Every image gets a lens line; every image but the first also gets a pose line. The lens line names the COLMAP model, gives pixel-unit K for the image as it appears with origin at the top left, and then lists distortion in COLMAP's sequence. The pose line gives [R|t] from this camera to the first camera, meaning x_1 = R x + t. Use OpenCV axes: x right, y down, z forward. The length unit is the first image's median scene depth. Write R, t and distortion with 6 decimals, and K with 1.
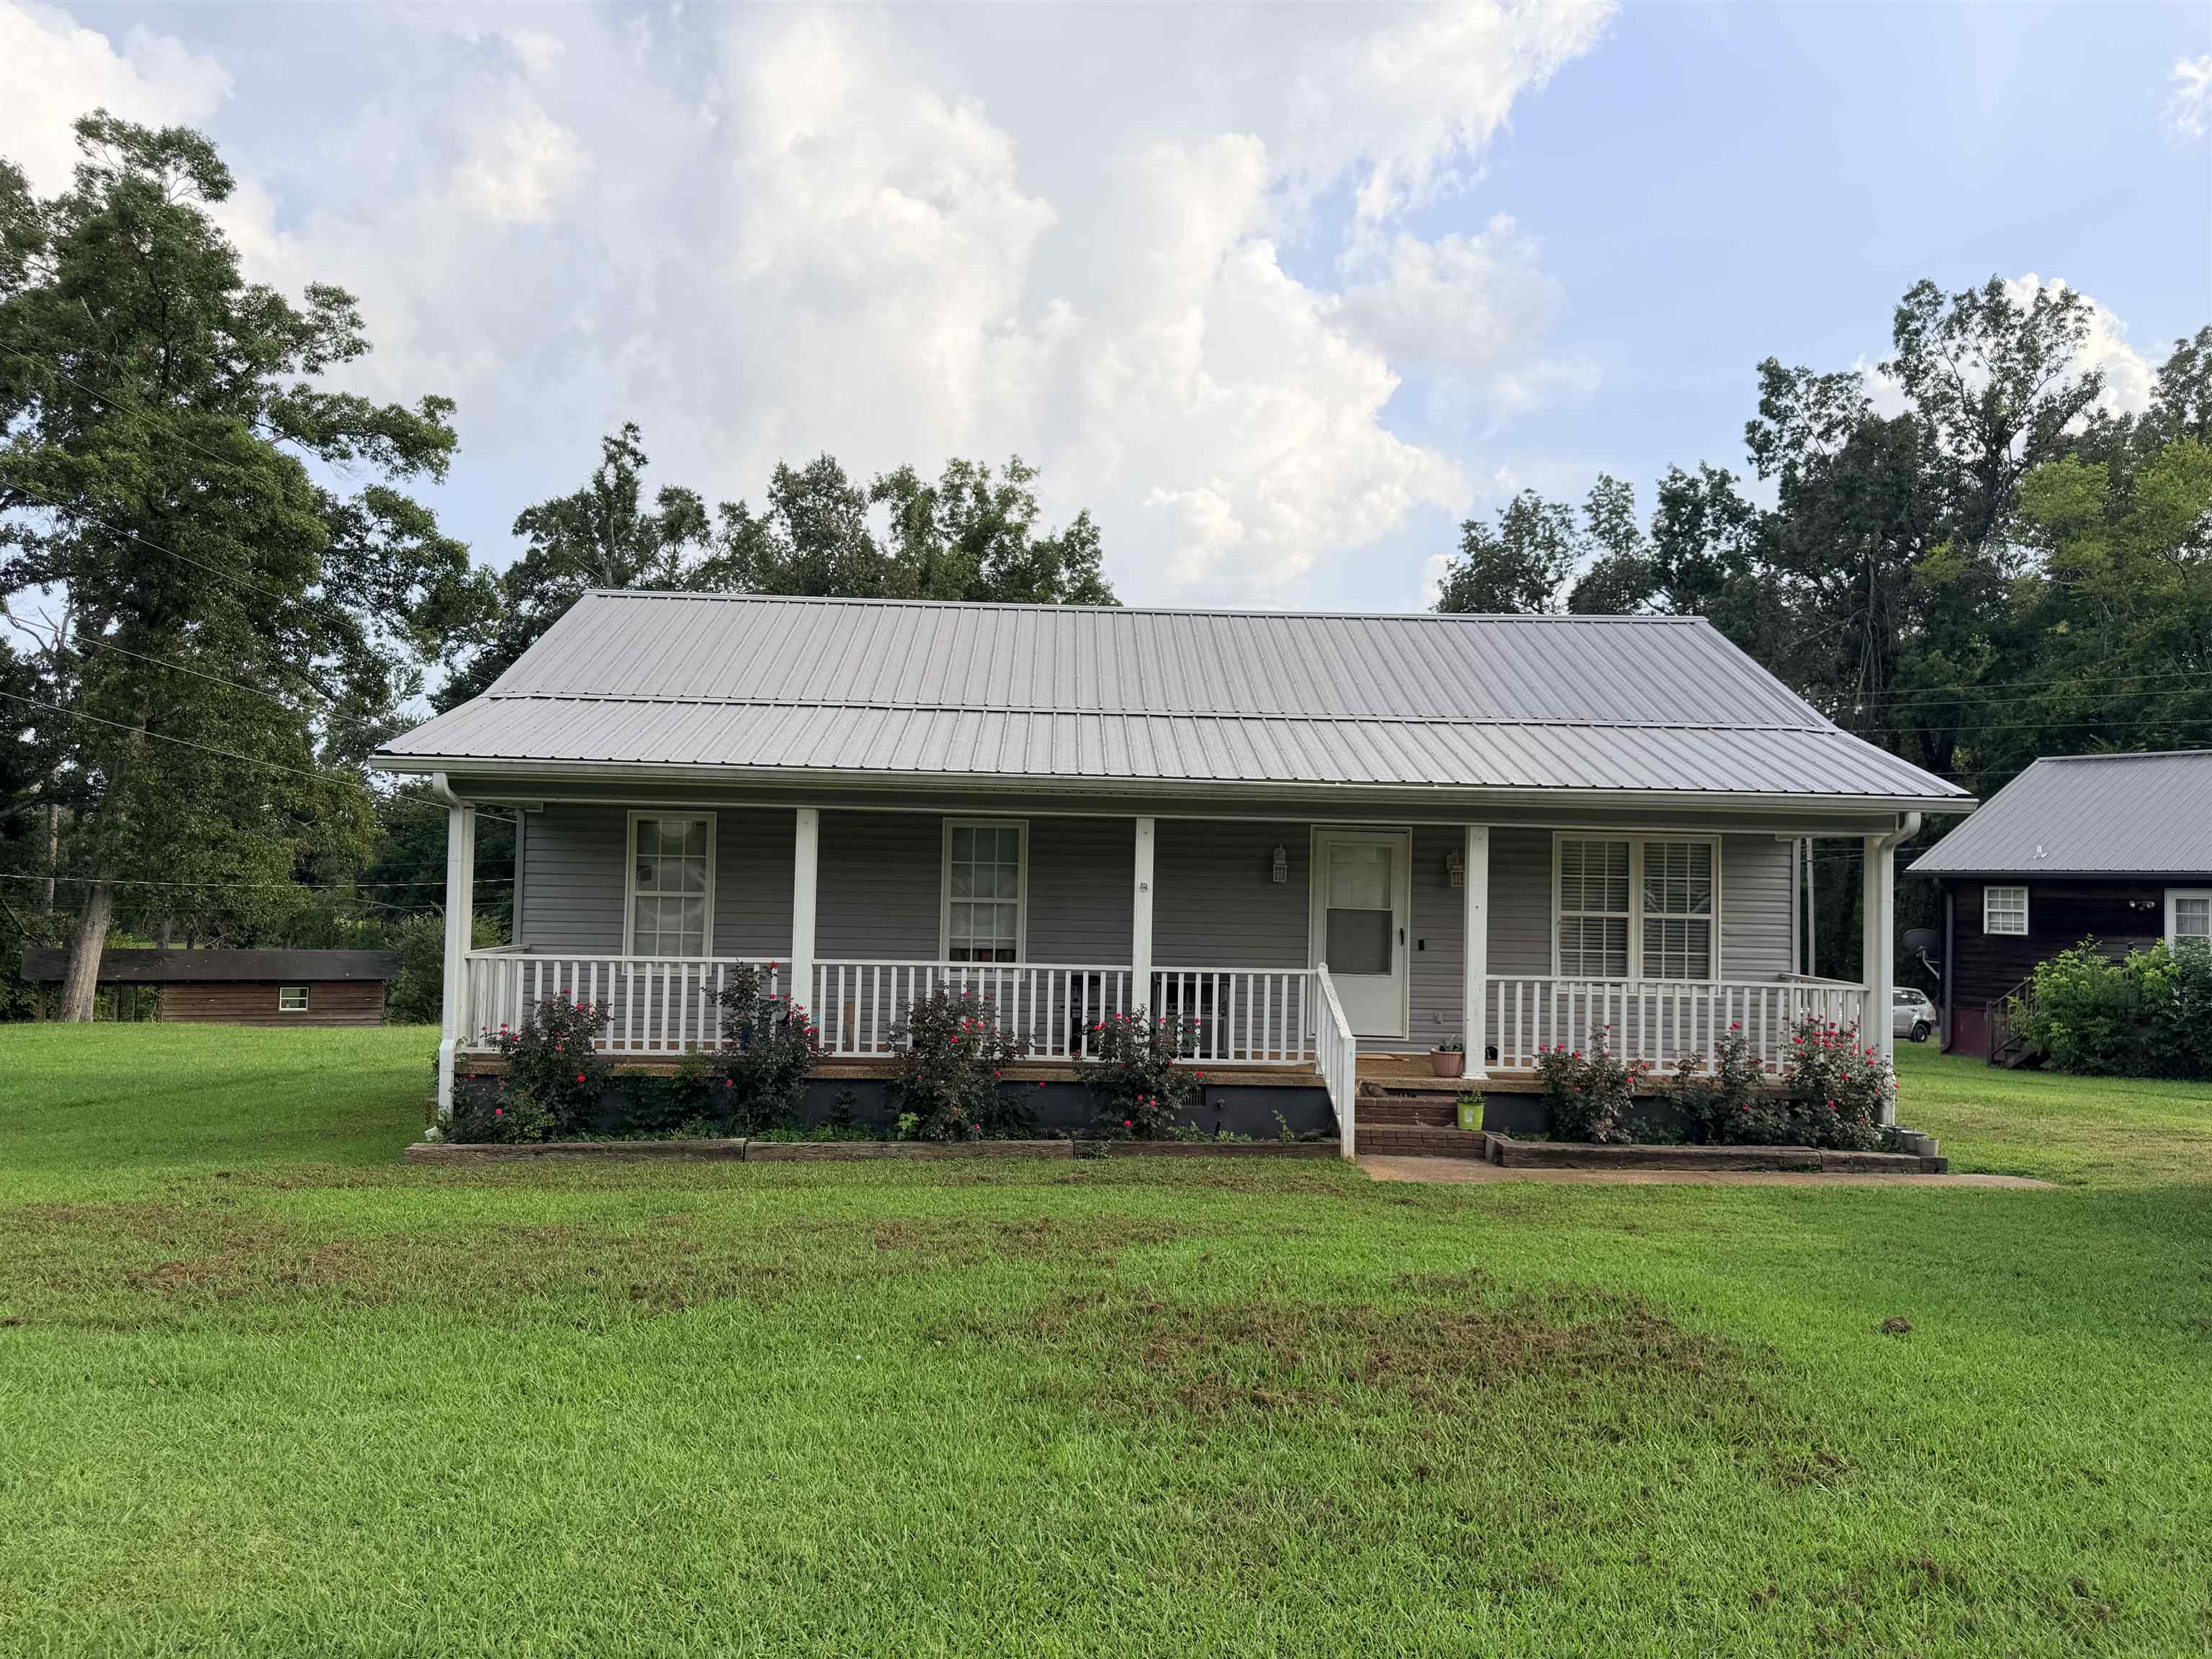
lens RADIAL K [[1563.7, 0, 1110.4], [0, 1563.7, 820.3], [0, 0, 1]] dist [0.072865, -0.097430]
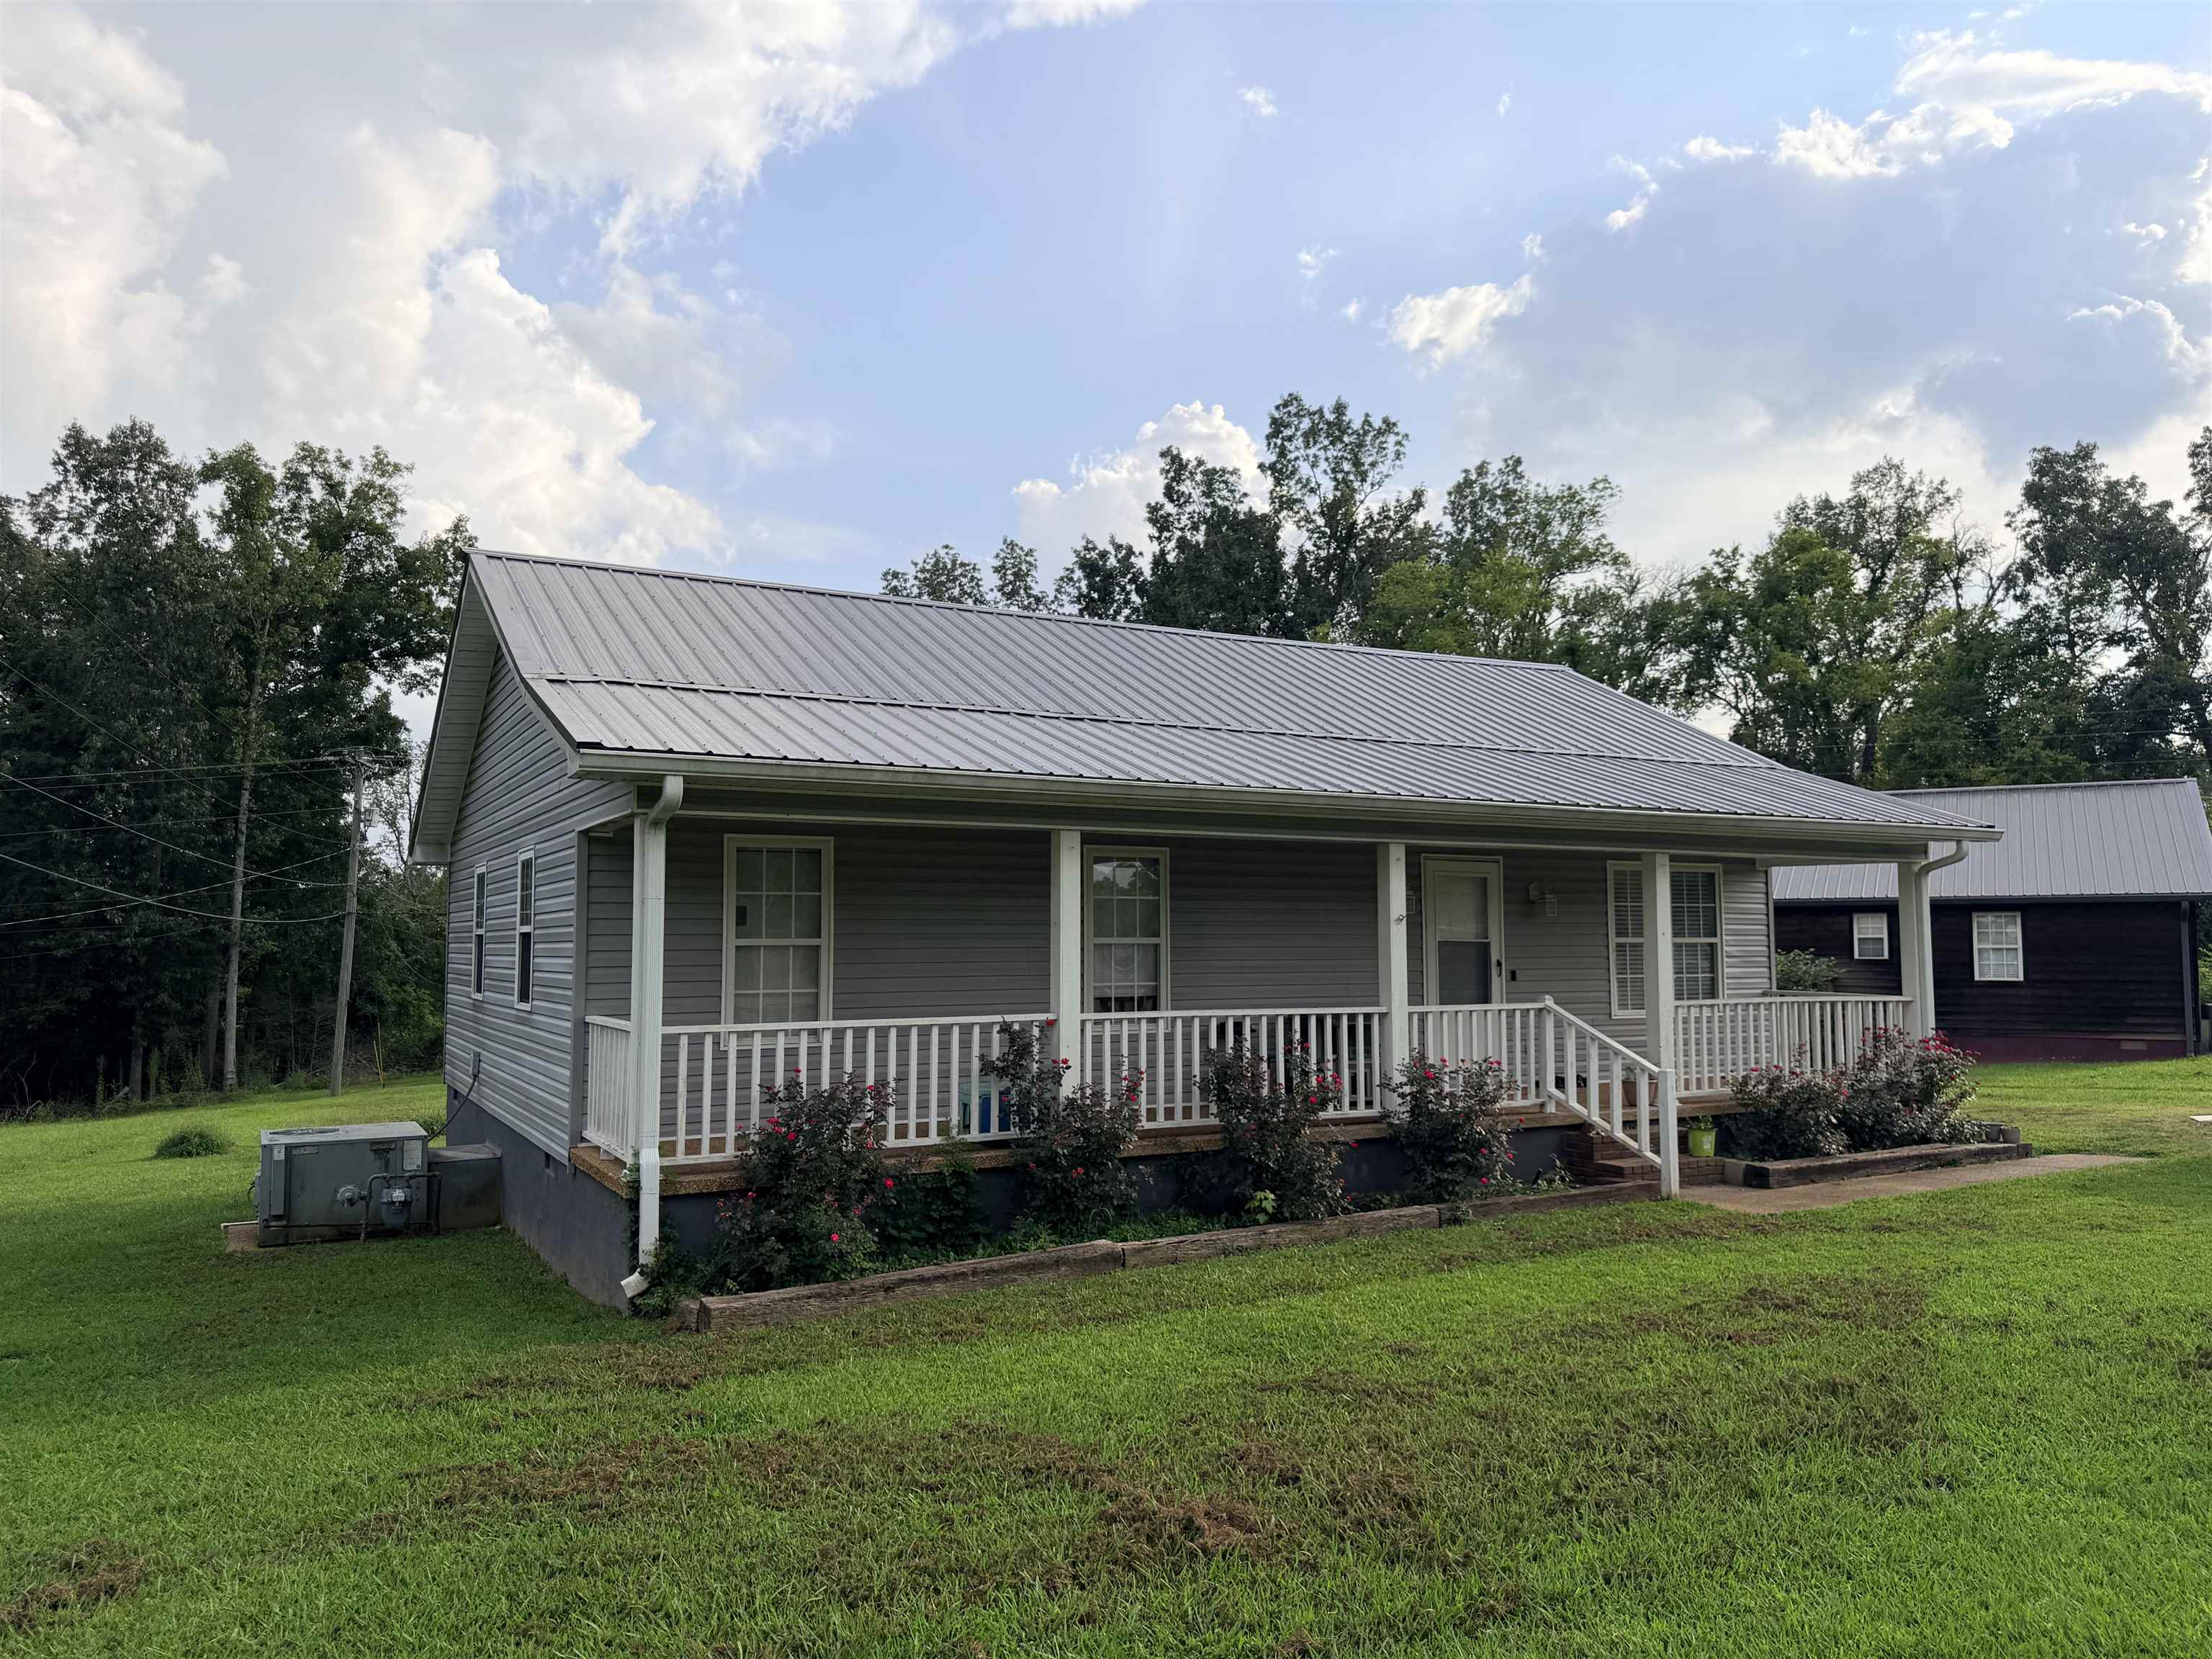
lens RADIAL K [[1558.5, 0, 1099.3], [0, 1558.5, 844.4], [0, 0, 1]] dist [0.127233, -0.181304]
pose [[0.890780, 0.003304, 0.454423, -0.121706], [0.005650, 0.999816, -0.018344, 0.003430], [-0.454400, 0.018908, 0.890597, 0.059101]]
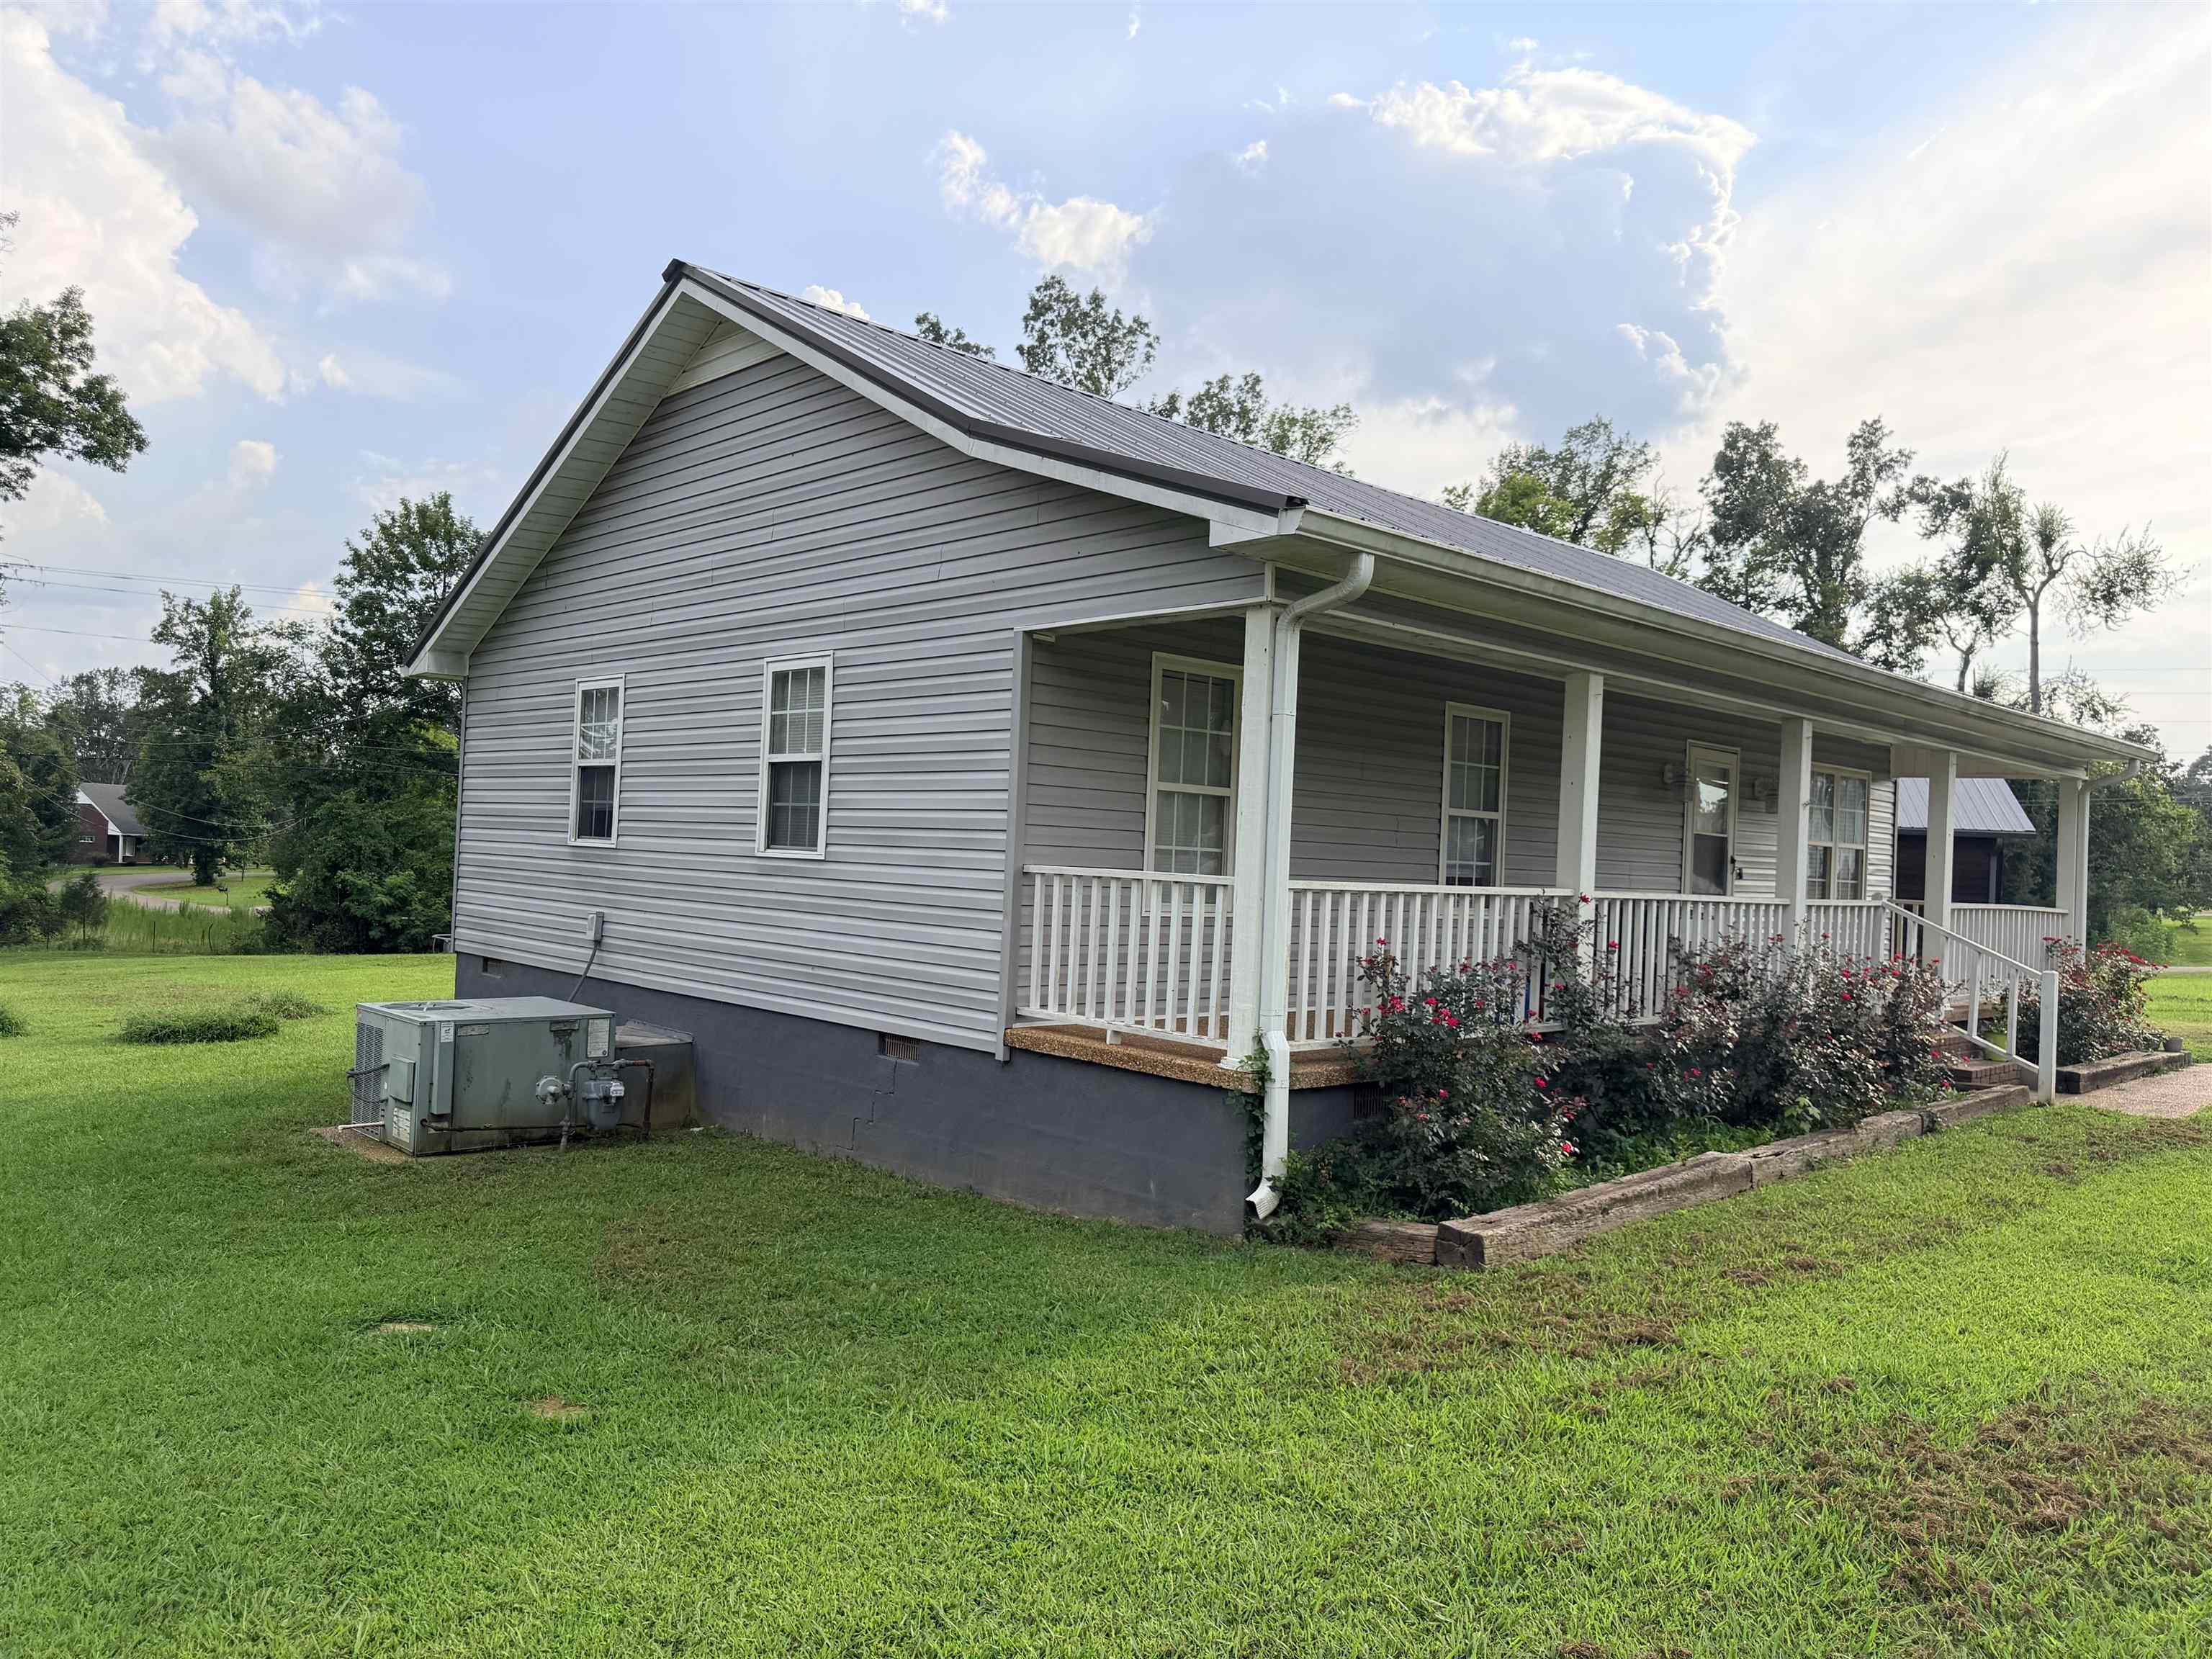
lens RADIAL K [[1562.4, 0, 1106.0], [0, 1562.4, 829.5], [0, 0, 1]] dist [0.187359, -0.262436]
pose [[0.744323, 0.022181, 0.667452, -0.181617], [-0.050991, 0.998418, 0.023684, 0.012553], [-0.665870, -0.051662, 0.744277, 0.136792]]
